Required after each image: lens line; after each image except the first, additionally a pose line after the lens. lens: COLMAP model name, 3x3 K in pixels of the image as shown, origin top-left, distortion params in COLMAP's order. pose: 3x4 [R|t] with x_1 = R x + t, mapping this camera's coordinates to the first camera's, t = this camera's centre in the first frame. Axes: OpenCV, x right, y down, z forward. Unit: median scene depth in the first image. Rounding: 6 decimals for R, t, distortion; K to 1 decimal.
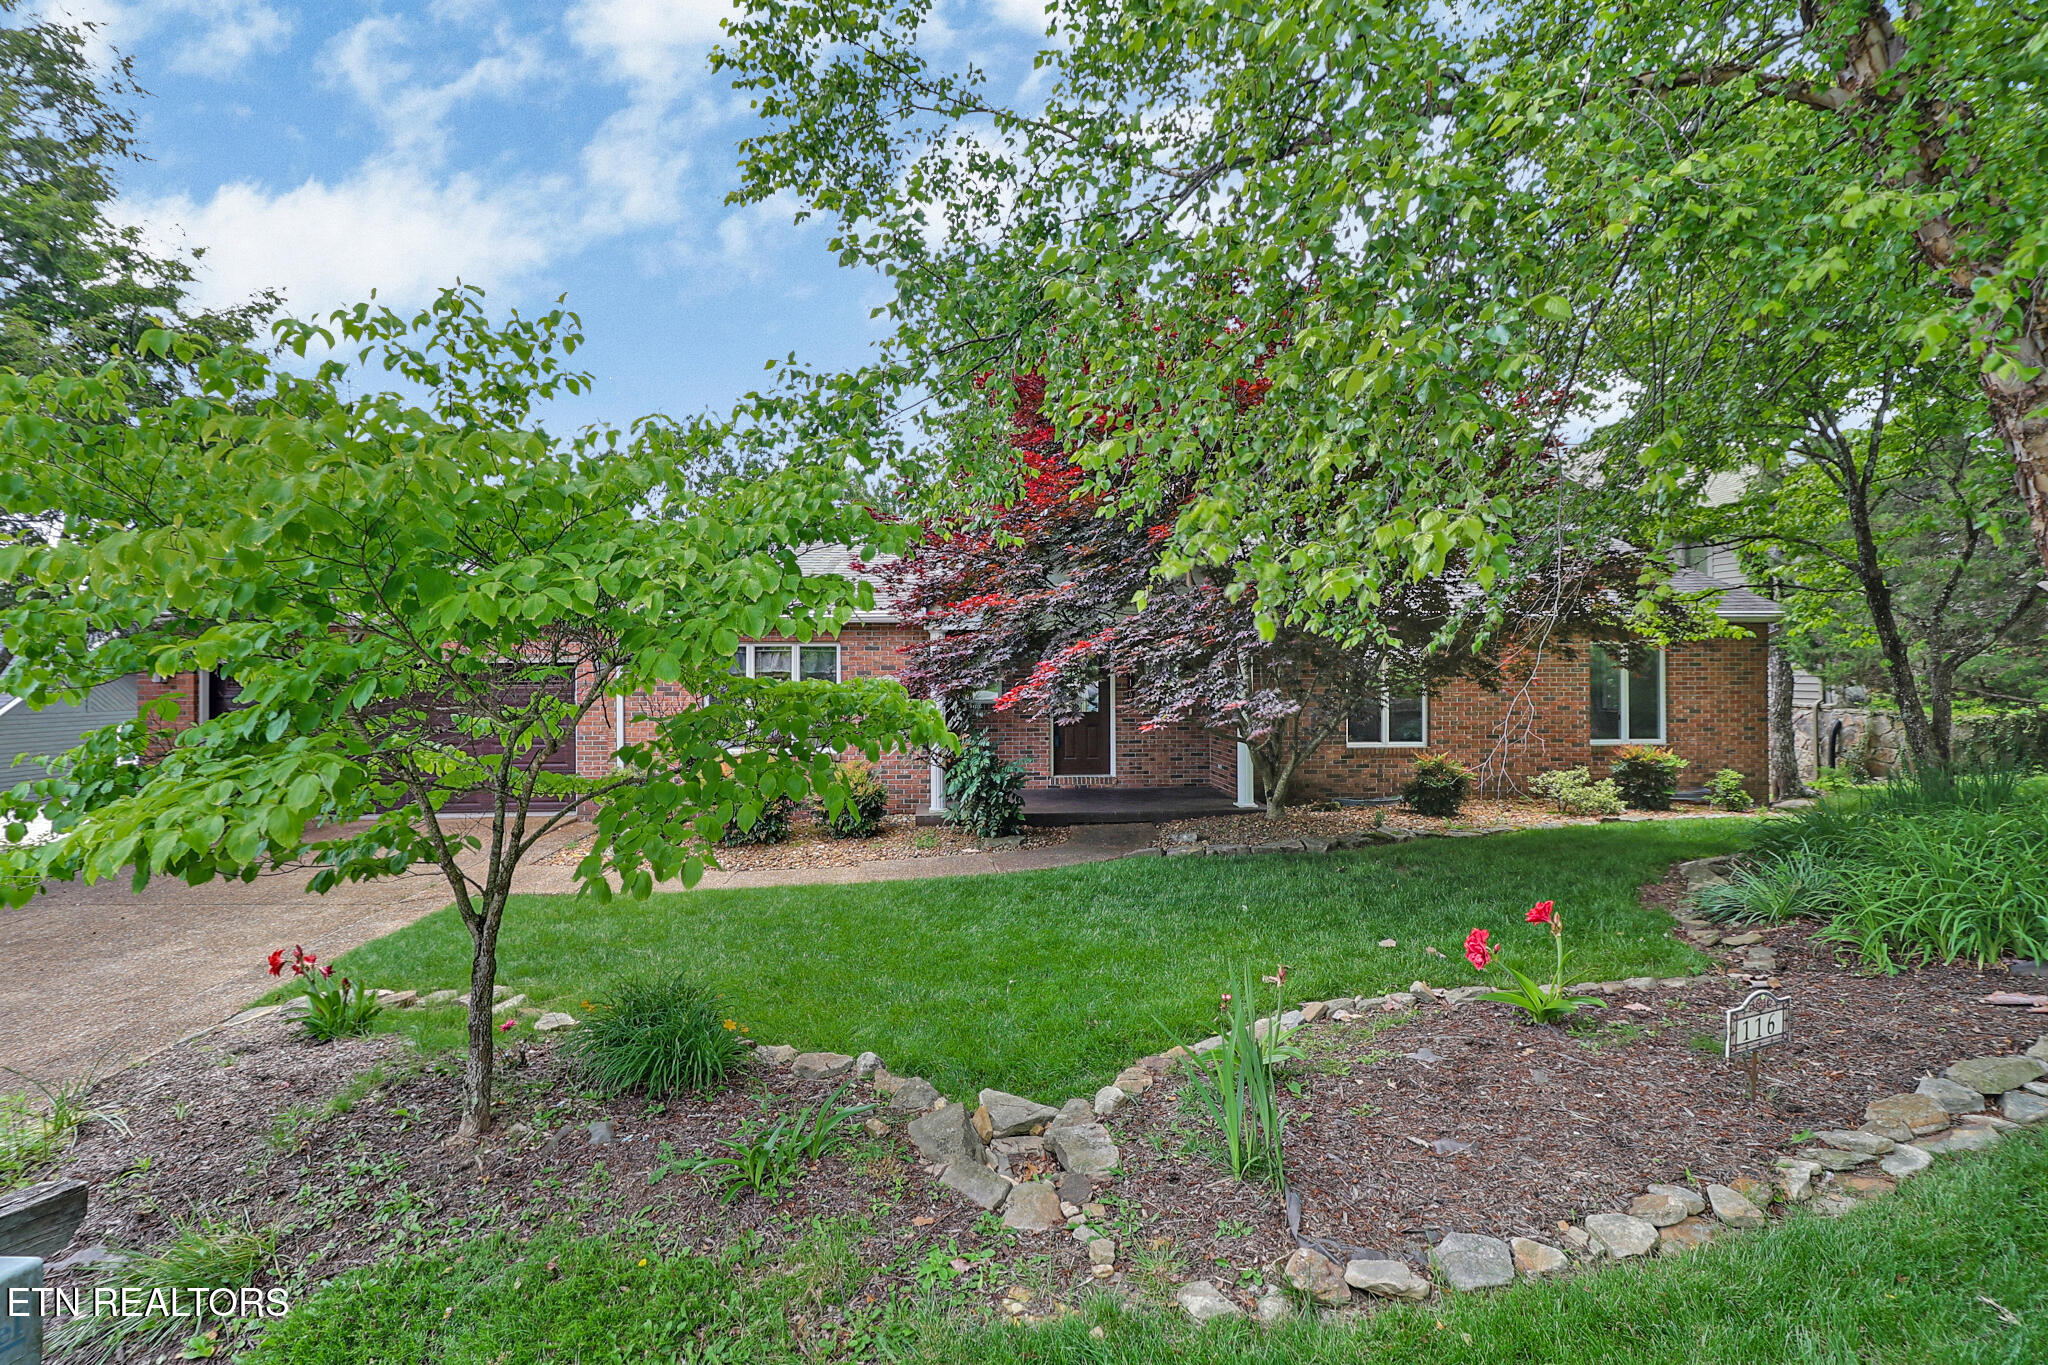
lens RADIAL K [[939.6, 0, 1009.3], [0, 939.6, 656.8], [0, 0, 1]] dist [0.013526, -0.021714]
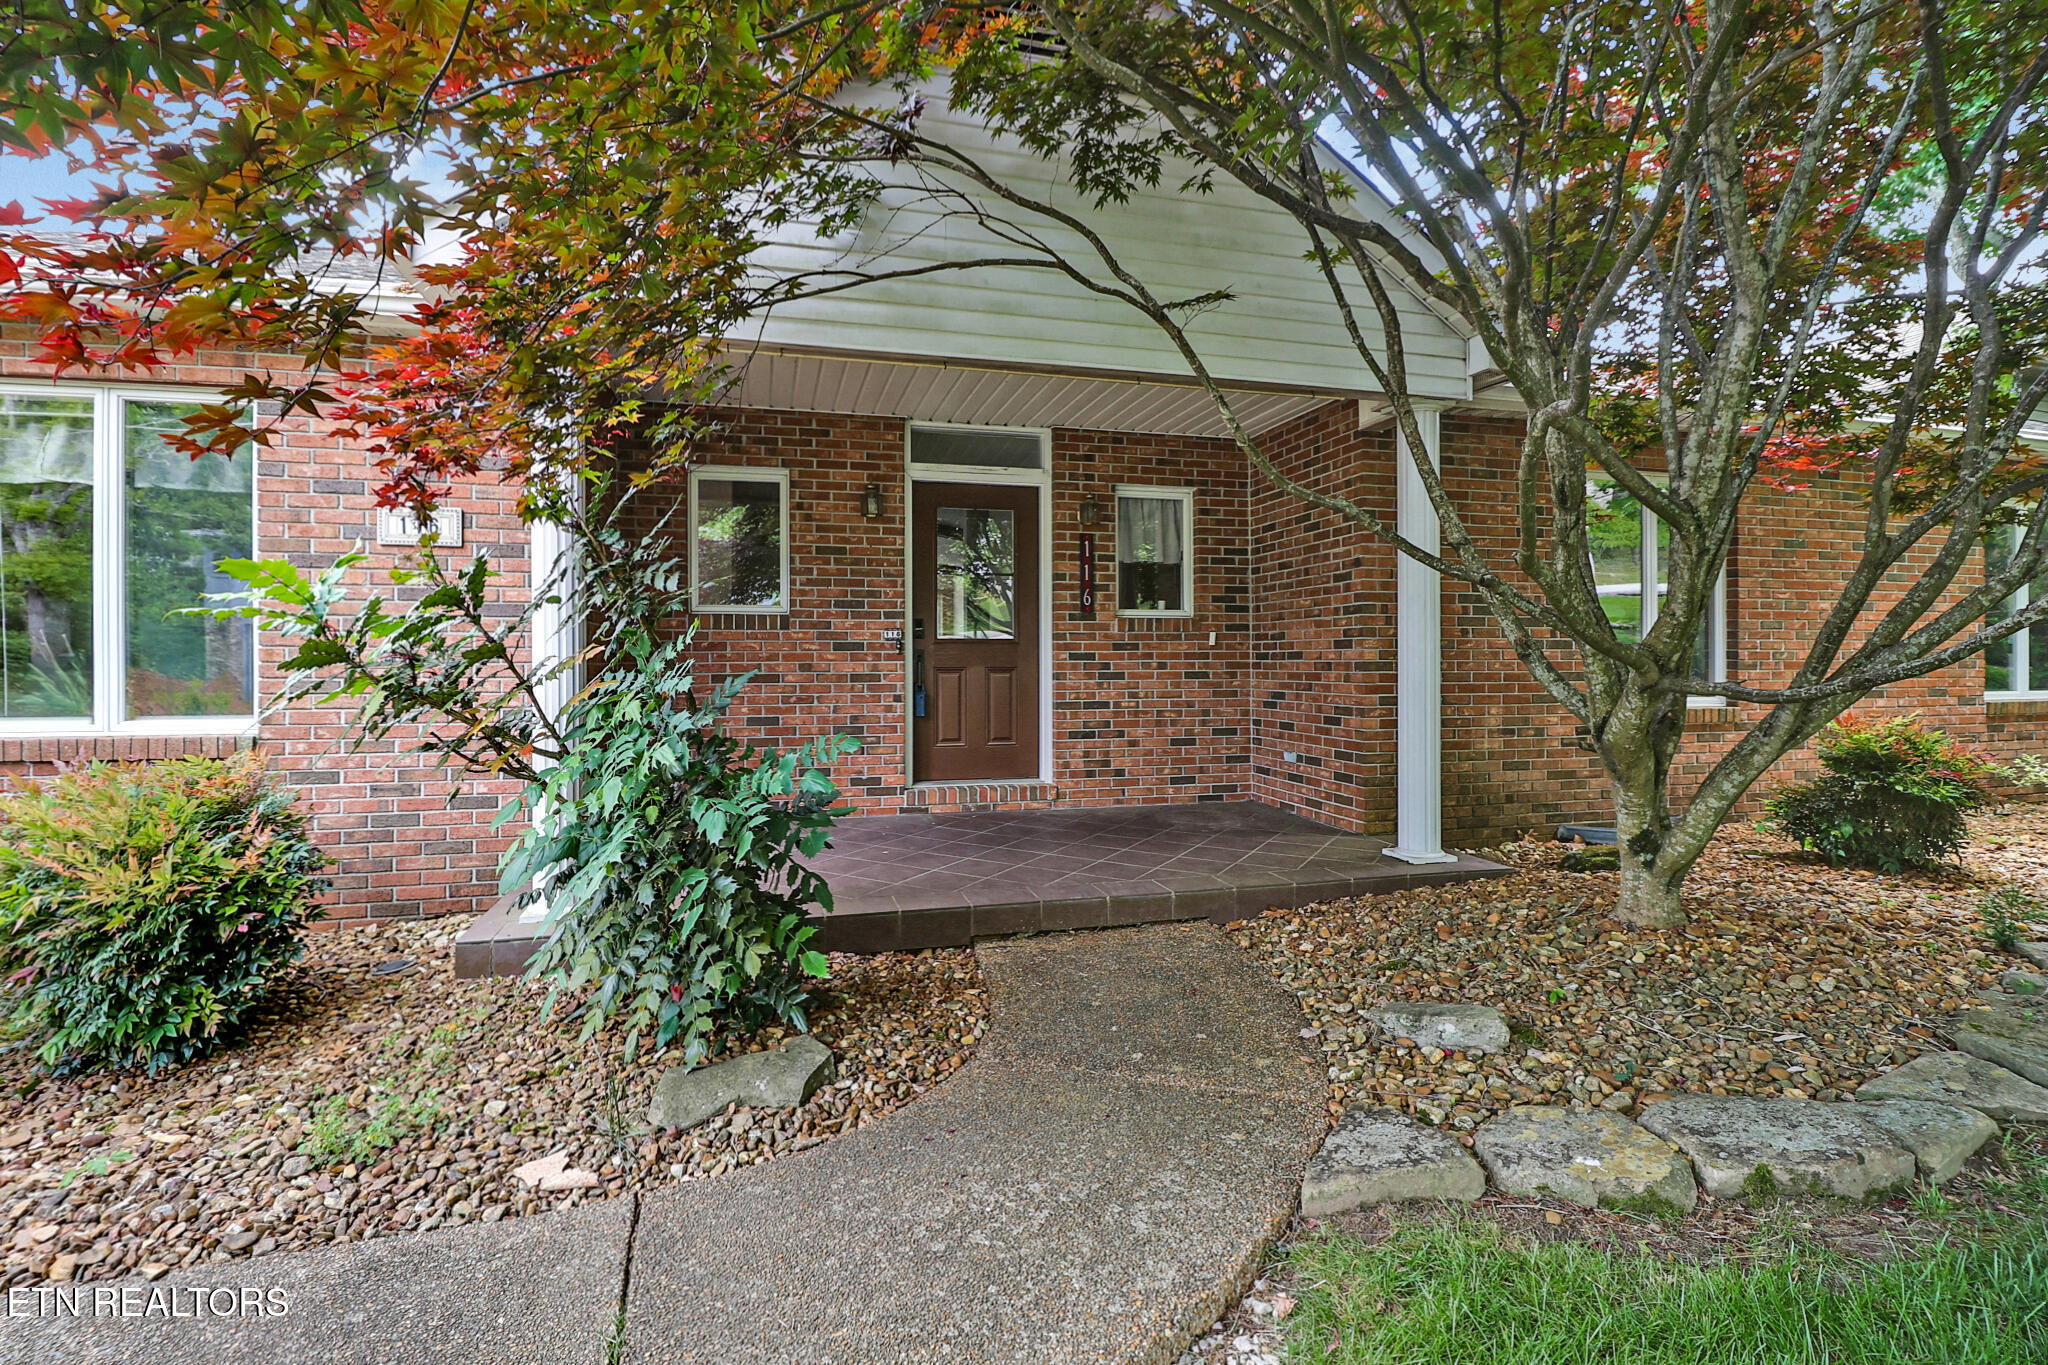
lens RADIAL K [[939.6, 0, 1009.3], [0, 939.6, 656.8], [0, 0, 1]] dist [0.013526, -0.021714]
pose [[0.984872, 0.003308, 0.173253, 0.016896], [-0.004806, 0.999955, 0.008231, 0.068973], [-0.173218, -0.008939, 0.984843, 0.609496]]
